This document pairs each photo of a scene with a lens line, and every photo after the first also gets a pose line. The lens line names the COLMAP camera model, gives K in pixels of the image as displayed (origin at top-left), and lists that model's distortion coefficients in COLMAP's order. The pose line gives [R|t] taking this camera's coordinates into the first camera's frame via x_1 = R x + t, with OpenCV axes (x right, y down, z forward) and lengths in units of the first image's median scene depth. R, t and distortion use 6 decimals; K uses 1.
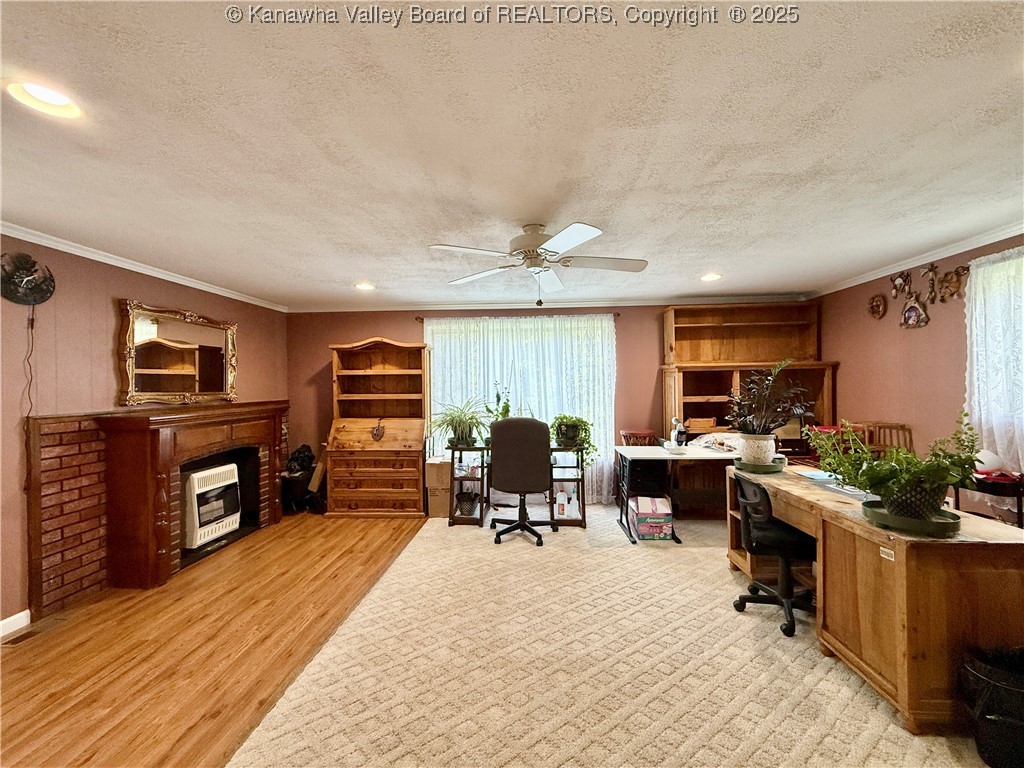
lens RADIAL K [[408.5, 0, 511.1], [0, 408.5, 385.8], [0, 0, 1]] dist [-0.000387, 0.000418]
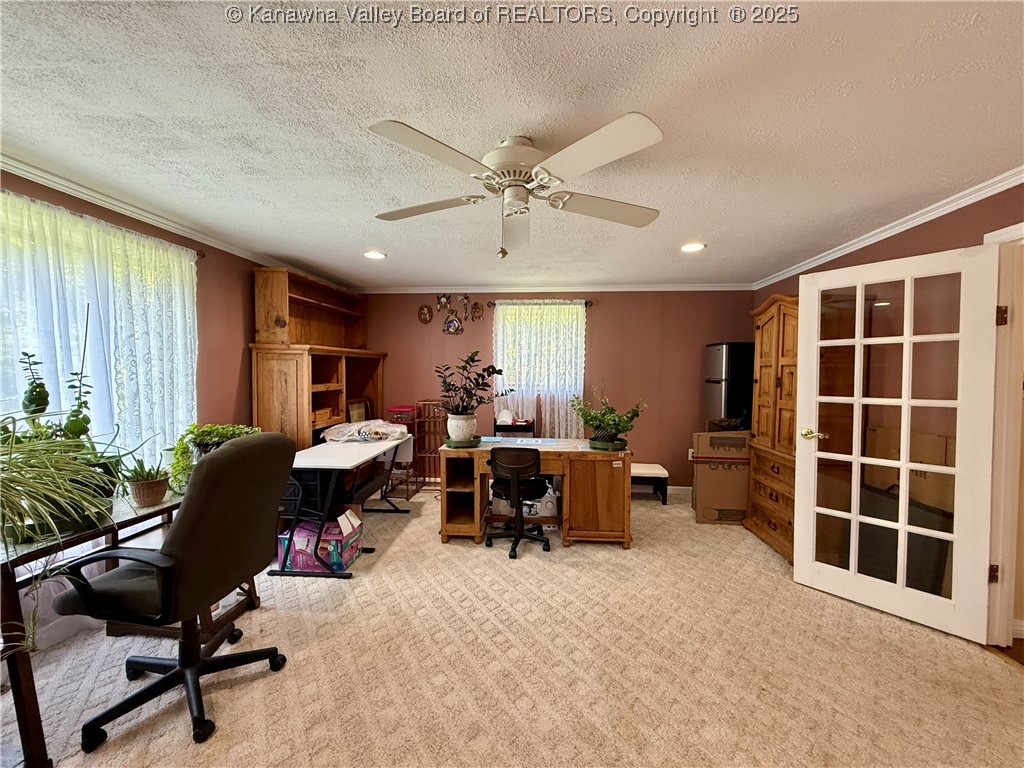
lens RADIAL K [[408.5, 0, 511.3], [0, 408.5, 384.7], [0, 0, 1]] dist [-0.000387, 0.000418]
pose [[0.032914, -0.023350, 0.999185, -0.414608], [-0.004803, 0.999712, 0.023521, 0.004838], [-0.999447, -0.005573, 0.032792, 0.626848]]
